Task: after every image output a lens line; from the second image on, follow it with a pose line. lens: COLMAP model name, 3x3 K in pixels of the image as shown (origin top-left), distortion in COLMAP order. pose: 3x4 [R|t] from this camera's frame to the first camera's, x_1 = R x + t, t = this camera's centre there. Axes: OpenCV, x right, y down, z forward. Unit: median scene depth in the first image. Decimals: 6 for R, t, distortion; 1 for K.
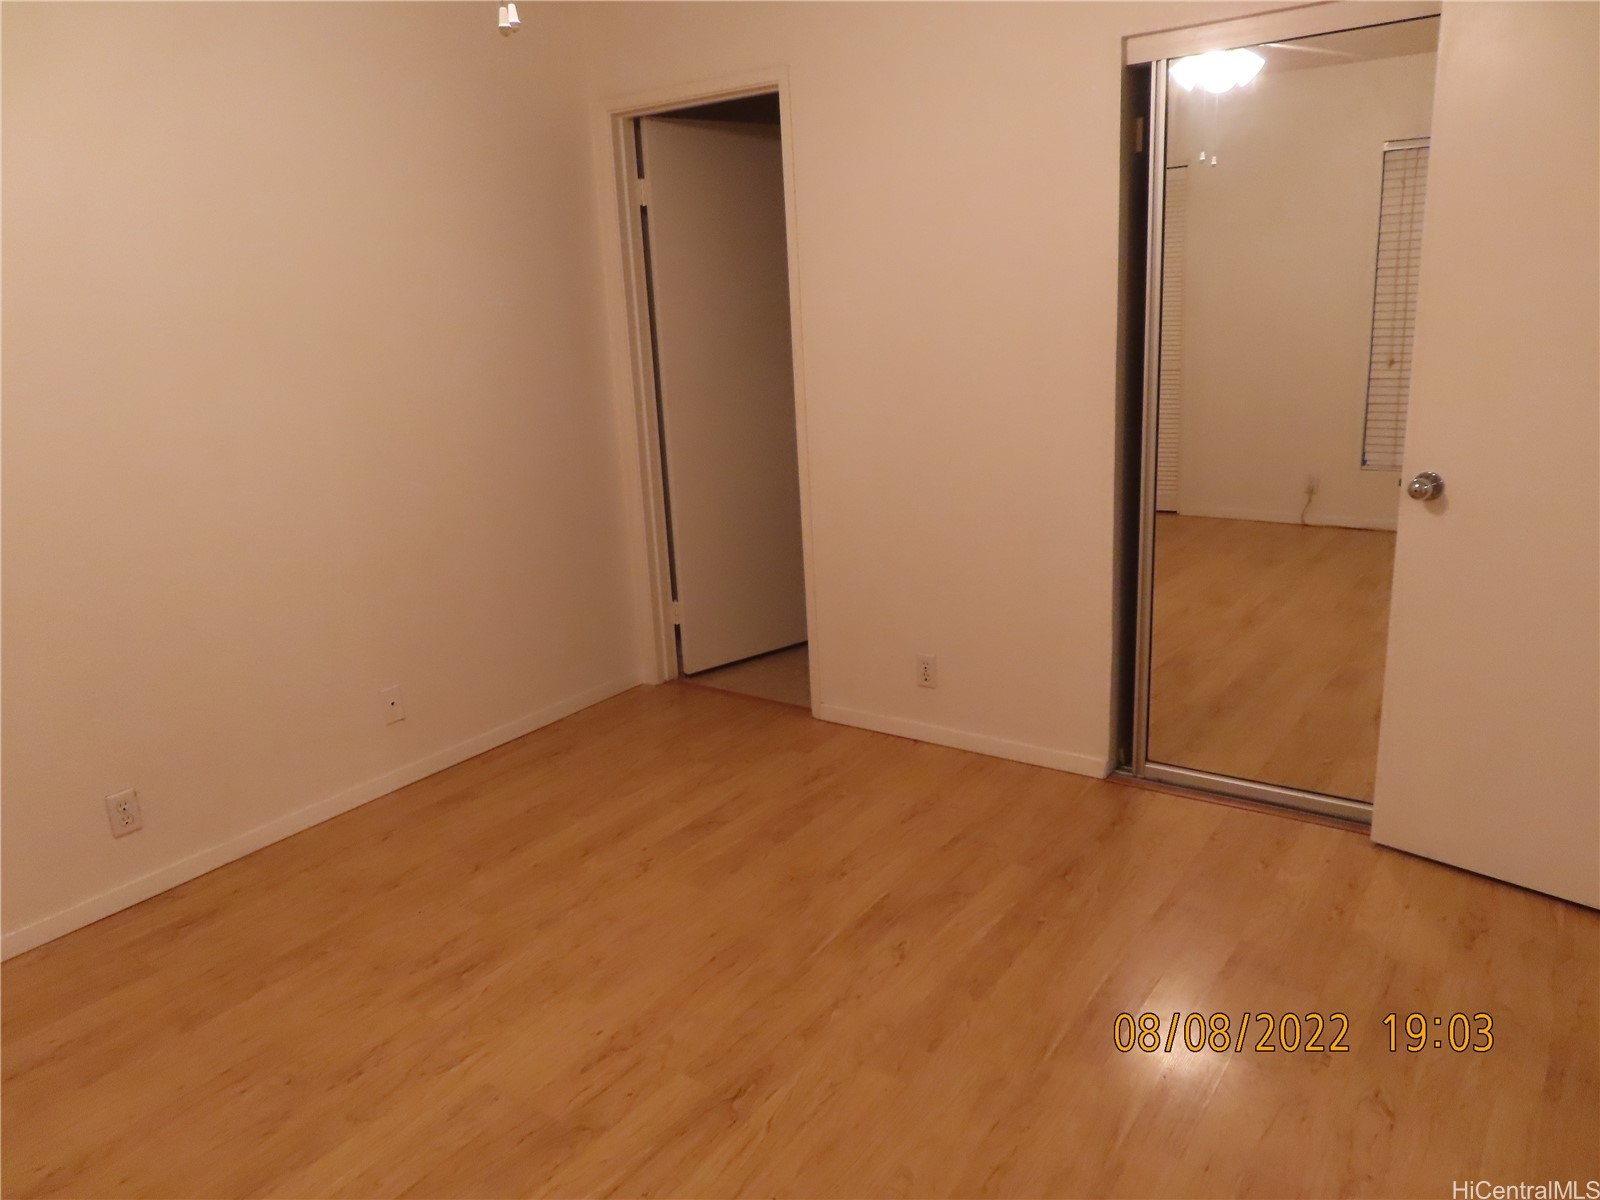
lens RADIAL K [[1146.2, 0, 800.0], [0, 1146.2, 600.0], [0, 0, 1]] dist [-0.009370, -0.003121]
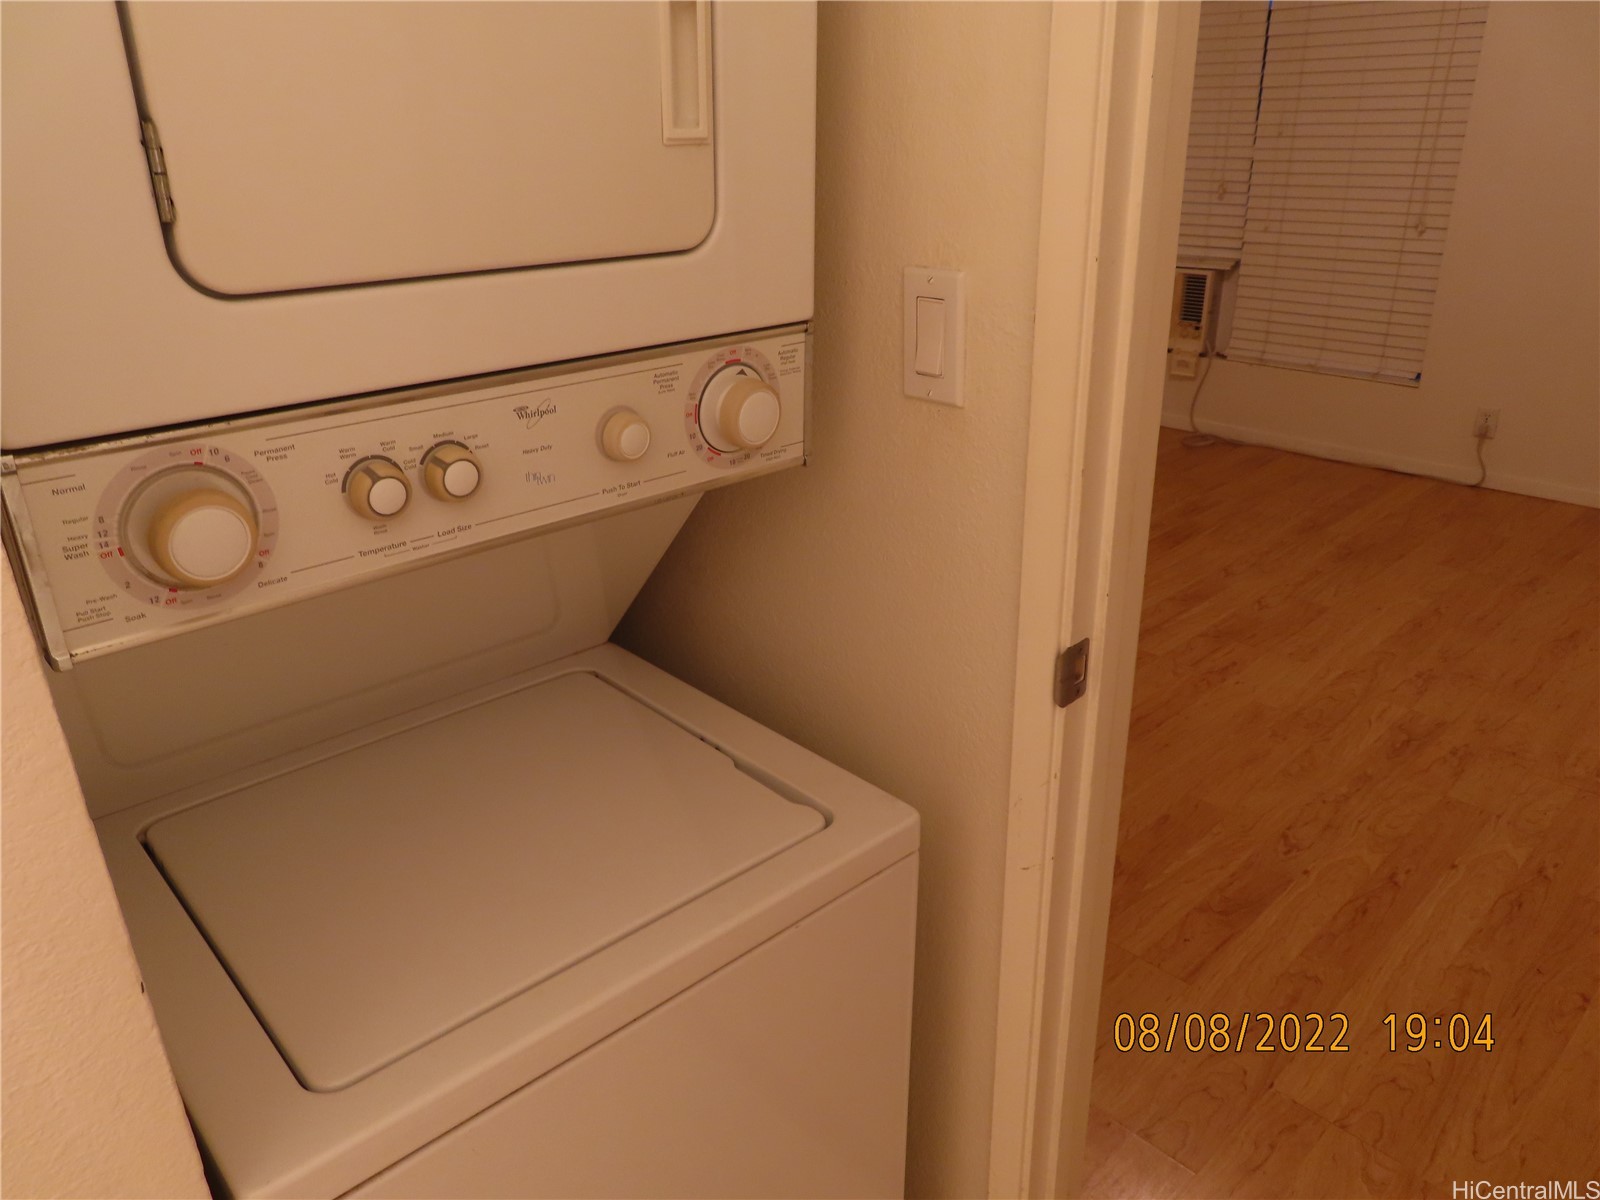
lens RADIAL K [[1146.2, 0, 800.0], [0, 1146.2, 600.0], [0, 0, 1]] dist [-0.009370, -0.003121]
pose [[-0.977813, -0.006798, 0.209368, 0.027736], [0.123134, 0.789918, 0.600723, -0.454428], [-0.169467, 0.613175, -0.771555, 1.789410]]
